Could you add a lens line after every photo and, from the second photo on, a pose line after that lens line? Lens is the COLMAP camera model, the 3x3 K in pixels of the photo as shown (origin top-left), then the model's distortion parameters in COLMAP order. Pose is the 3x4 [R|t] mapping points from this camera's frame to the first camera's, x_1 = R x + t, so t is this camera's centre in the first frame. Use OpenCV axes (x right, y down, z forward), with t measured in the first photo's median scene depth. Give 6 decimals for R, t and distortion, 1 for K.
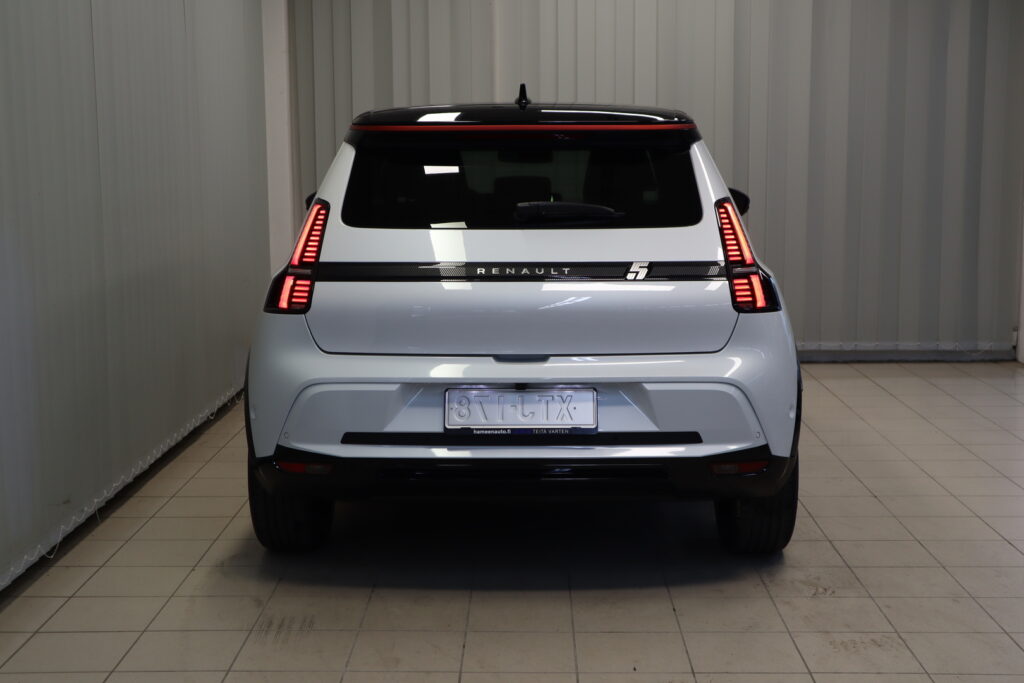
lens RADIAL K [[1371.5, 0, 512.0], [0, 1371.5, 341.5], [0, 0, 1]] dist [0.021875, 0.081125]
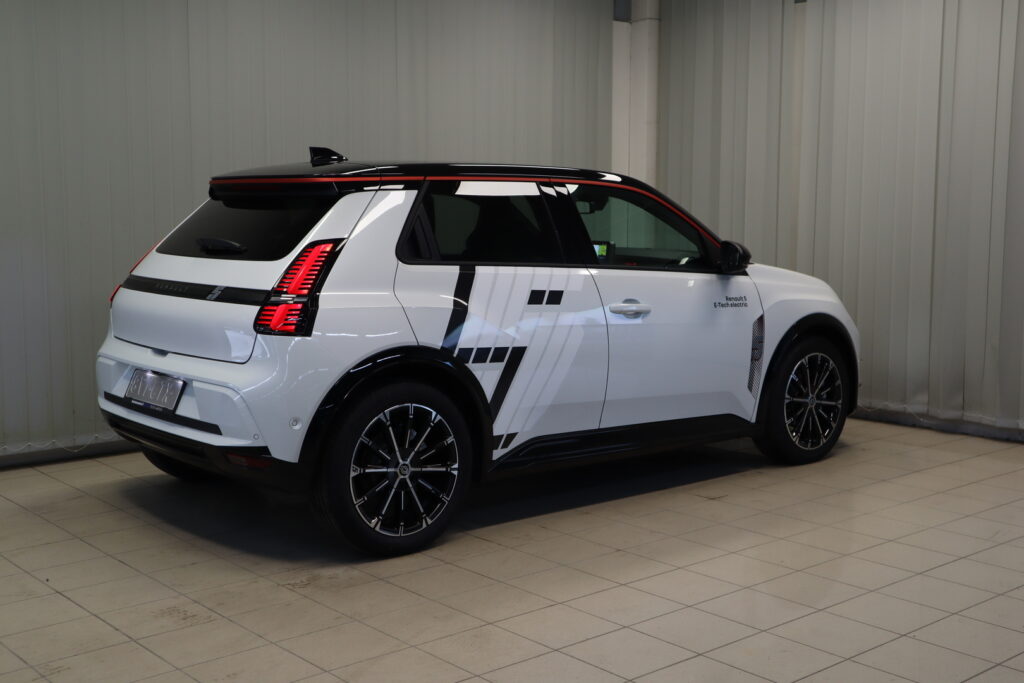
lens RADIAL K [[1189.5, 0, 512.0], [0, 1189.5, 341.5], [0, 0, 1]] dist [0.093210, 0.001993]
pose [[0.666758, 0.093447, -0.739392, 0.905826], [-0.116691, 0.992961, 0.020266, -0.050669], [0.736082, 0.072768, 0.672970, 0.380942]]
